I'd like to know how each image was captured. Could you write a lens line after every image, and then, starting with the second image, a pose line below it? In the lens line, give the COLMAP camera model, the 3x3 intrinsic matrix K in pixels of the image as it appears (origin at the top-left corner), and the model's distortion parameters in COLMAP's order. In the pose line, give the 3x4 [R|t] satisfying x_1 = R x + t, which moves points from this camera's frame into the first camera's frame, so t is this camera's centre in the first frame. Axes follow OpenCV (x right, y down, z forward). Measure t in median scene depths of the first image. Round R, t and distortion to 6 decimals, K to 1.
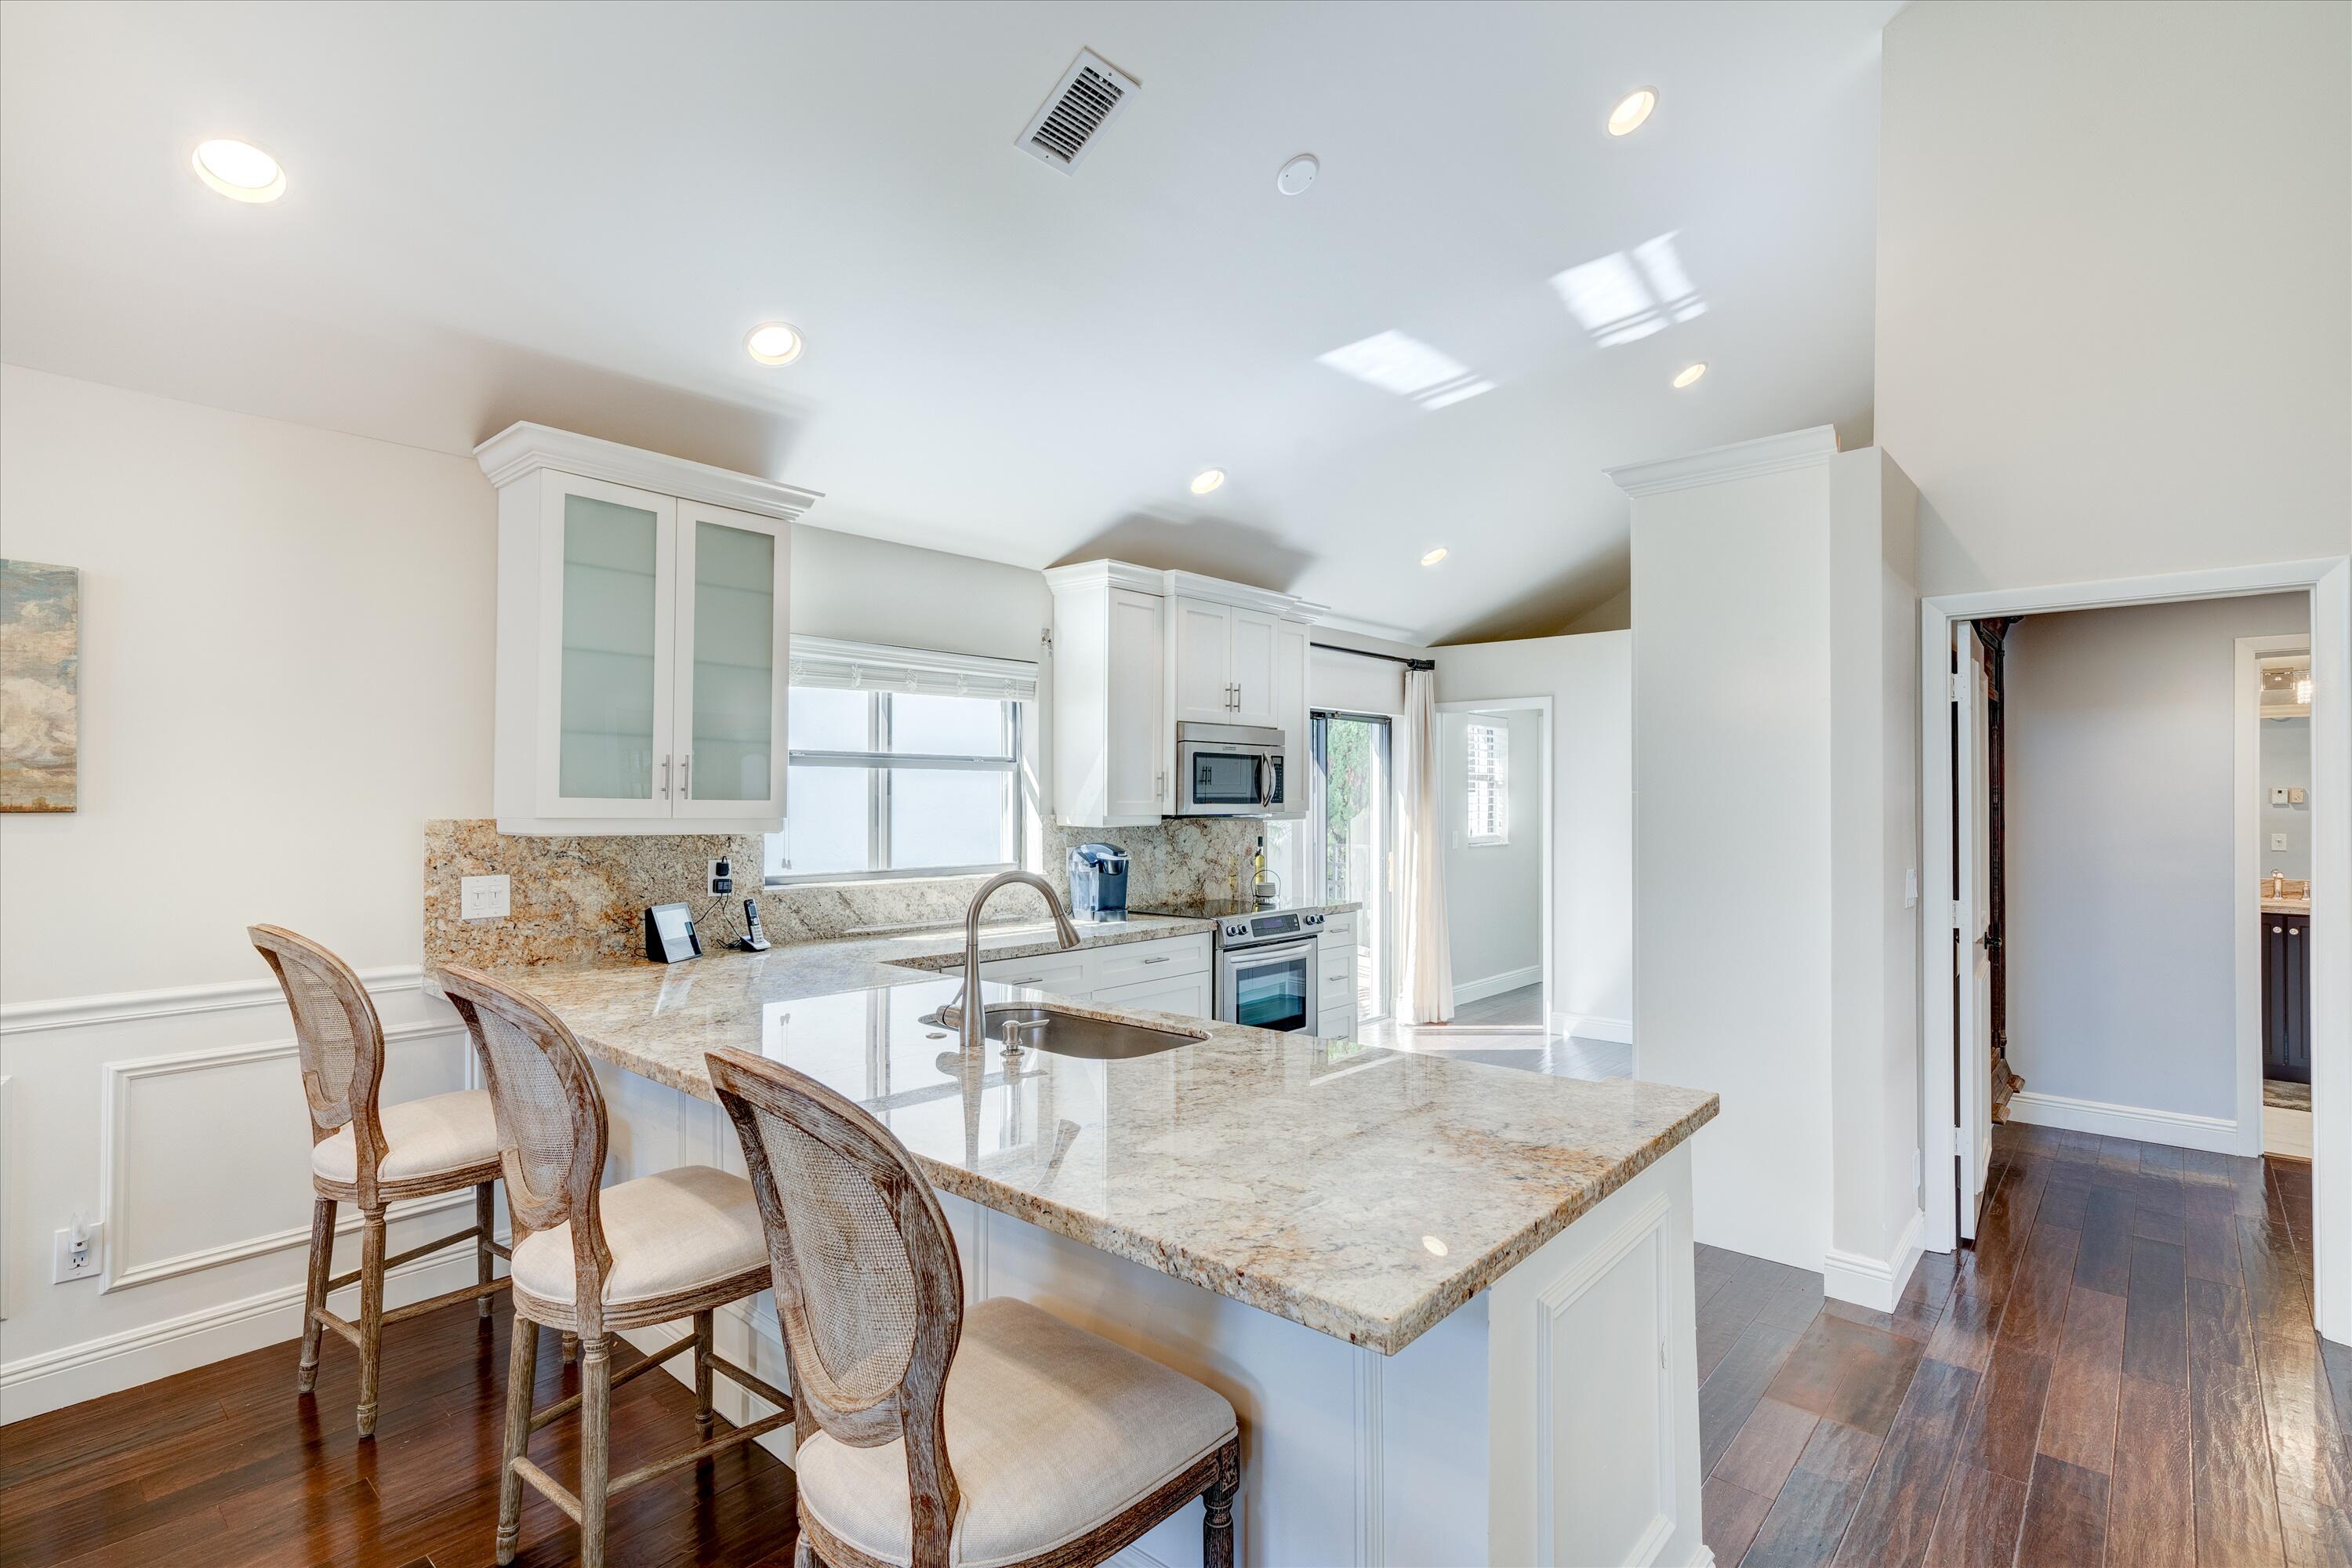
lens RADIAL K [[1121.1, 0, 1176.8], [0, 1121.1, 792.5], [0, 0, 1]] dist [-0.004191, 0.007330]
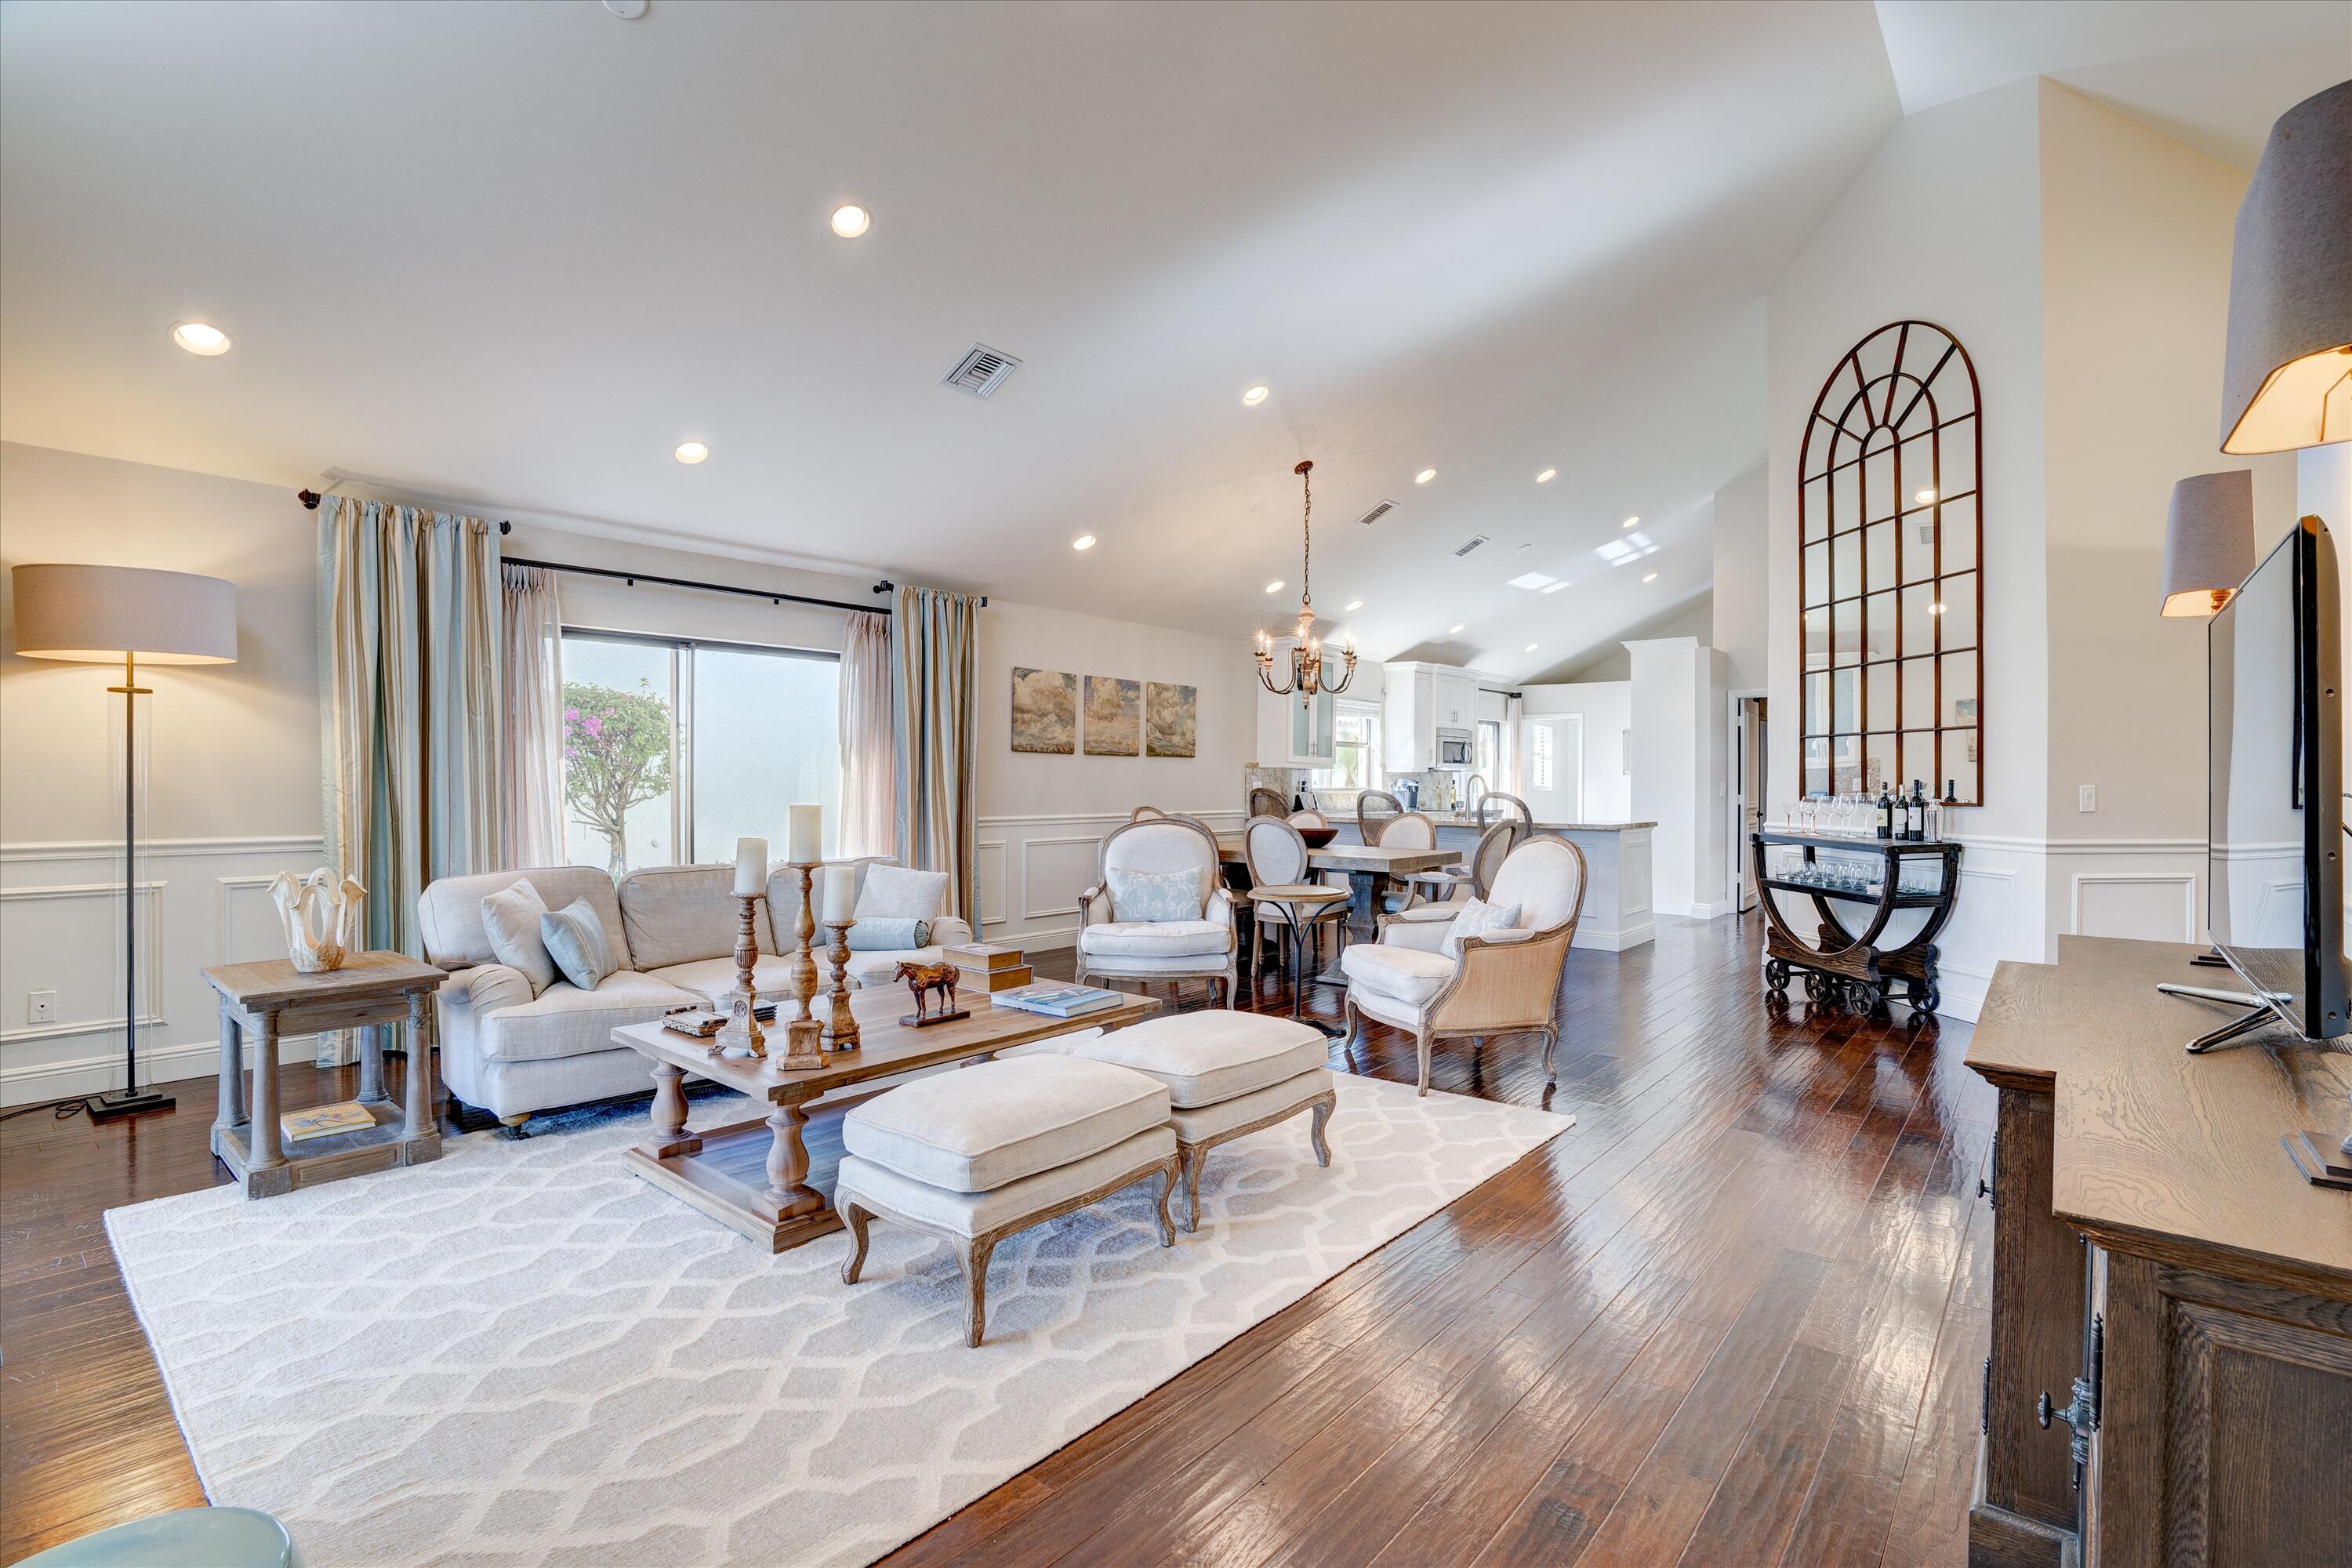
lens RADIAL K [[1118.0, 0, 1176.0], [0, 1118.0, 784.0], [0, 0, 1]] dist [-0.066011, -0.000103]
pose [[0.999603, 0.004182, 0.027868, -0.751069], [-0.004394, 0.999962, 0.007560, 0.048284], [-0.027835, -0.007679, 0.999583, -1.610854]]
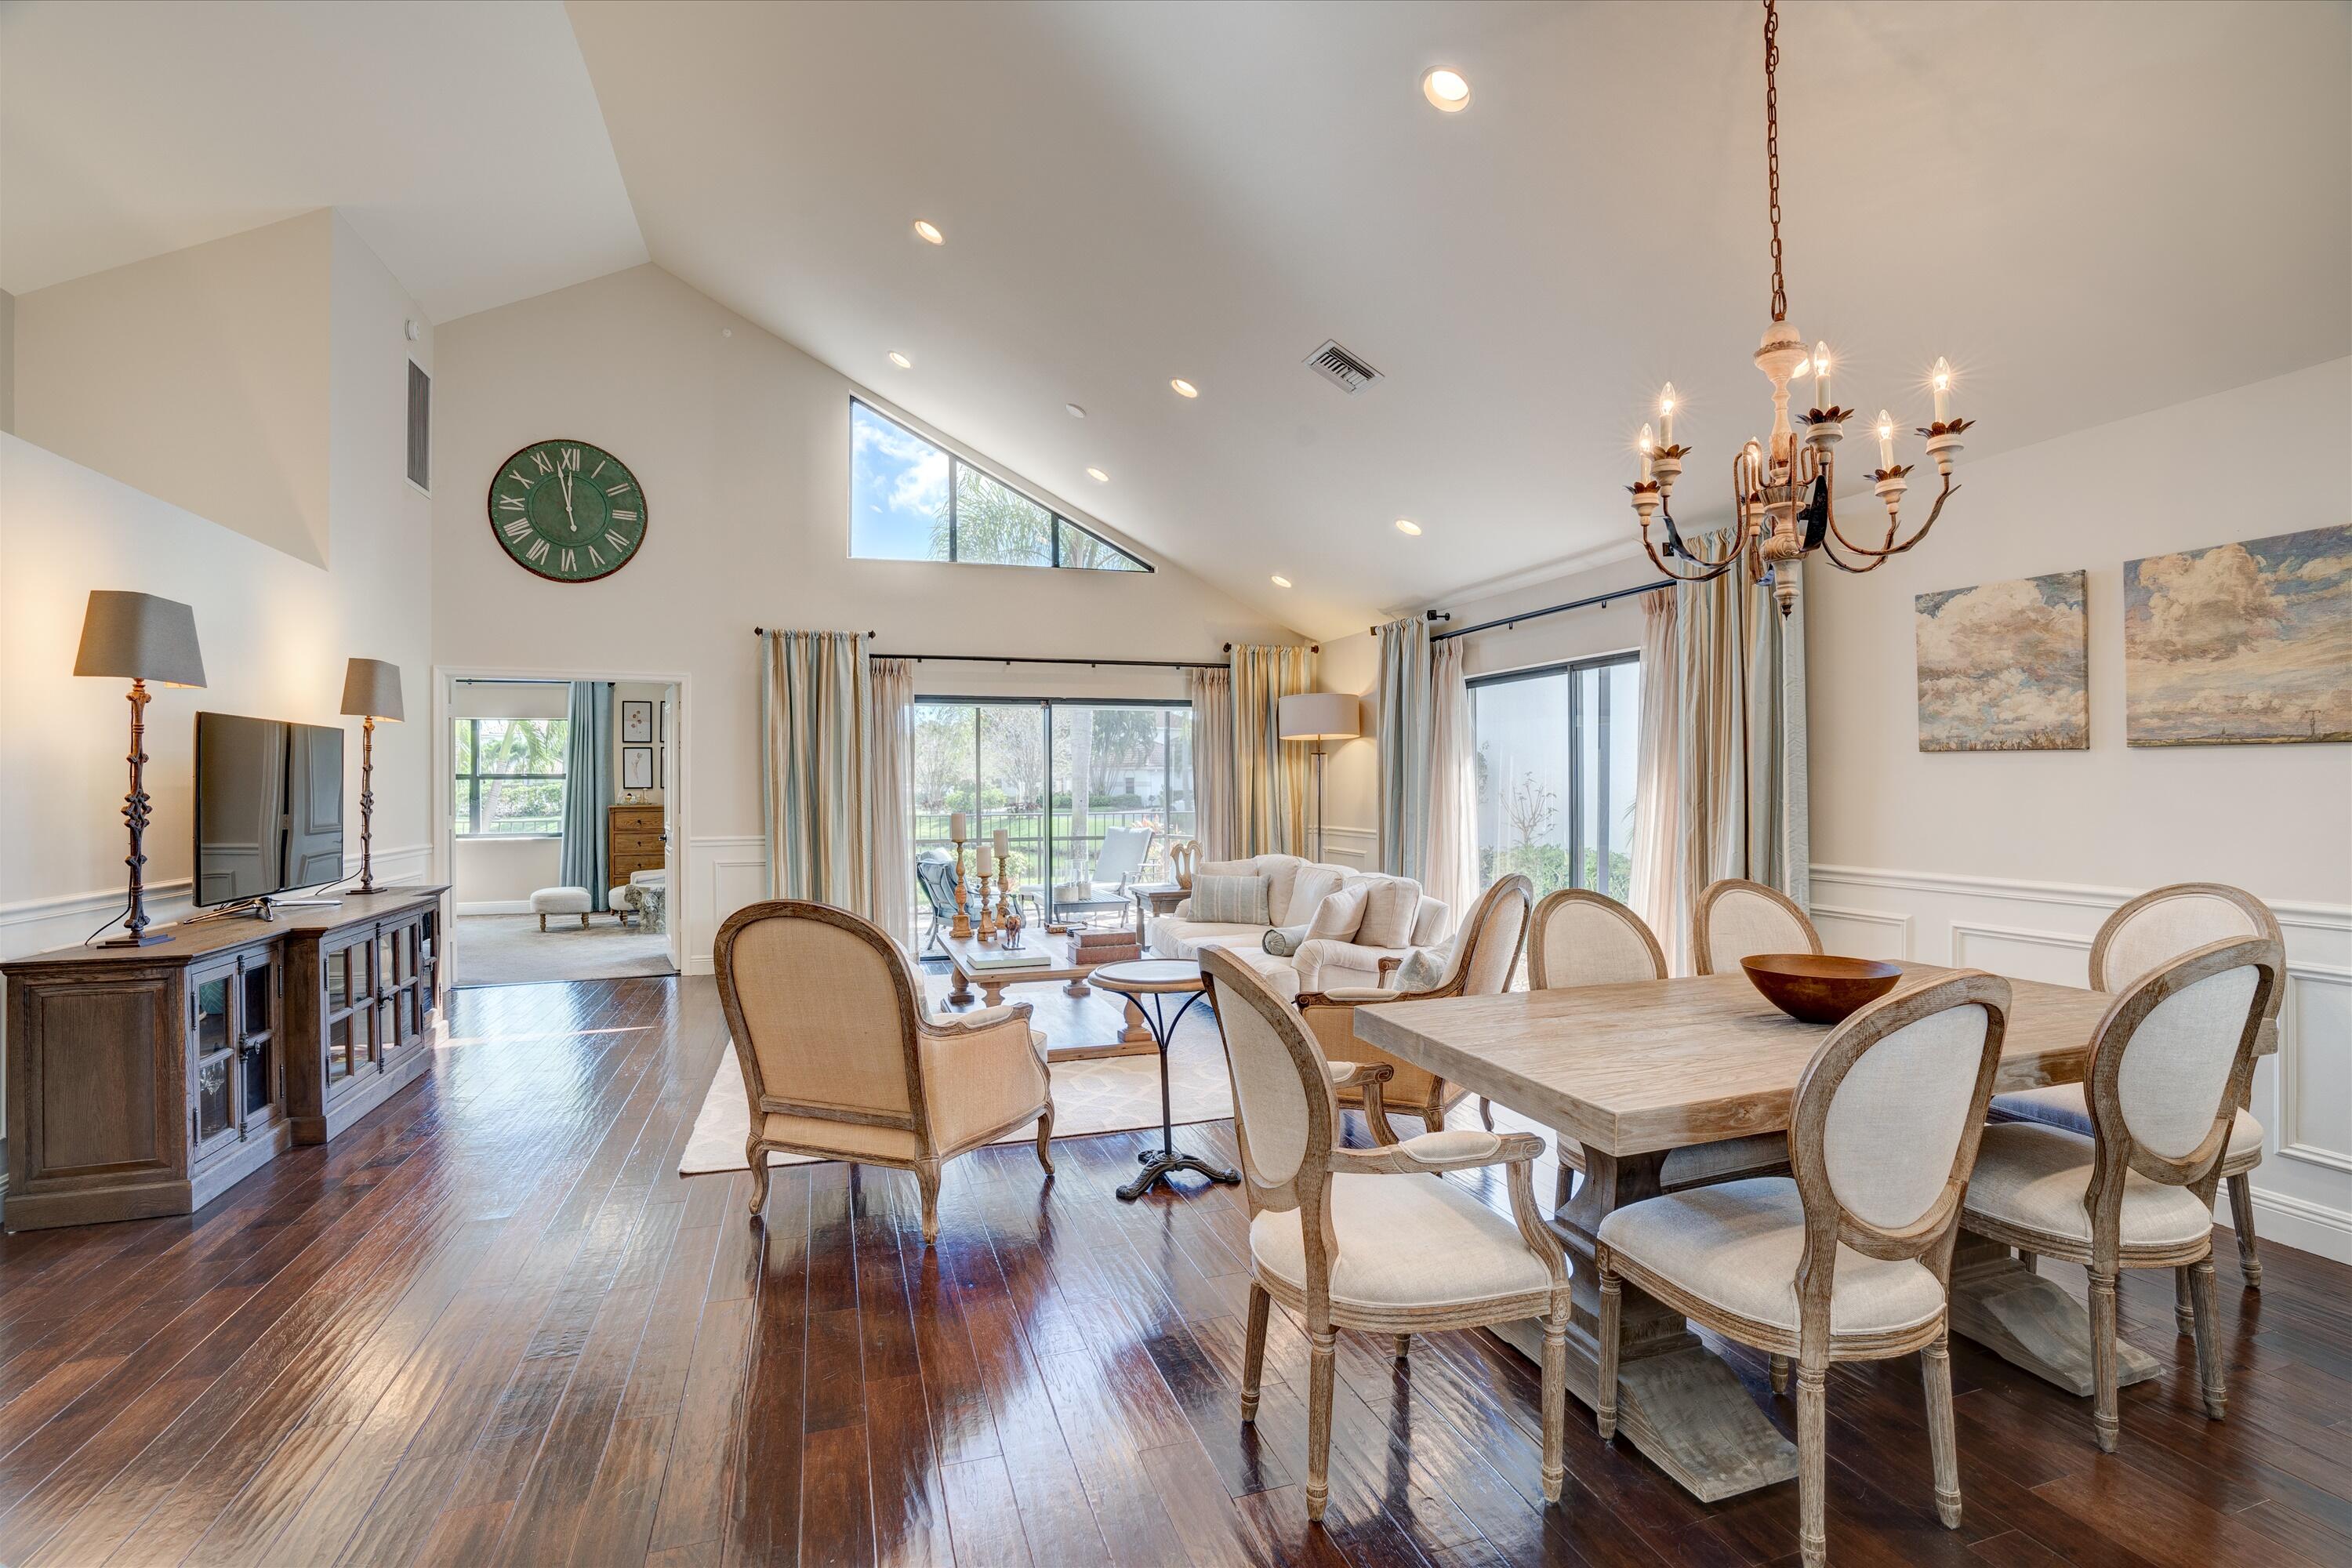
lens RADIAL K [[1121.1, 0, 1176.8], [0, 1121.1, 792.5], [0, 0, 1]] dist [-0.004191, 0.007330]
pose [[-0.504410, 0.008460, -0.863423, 0.265846], [0.009046, 0.999949, 0.004512, 0.034551], [0.863417, -0.005535, -0.504461, 0.237481]]
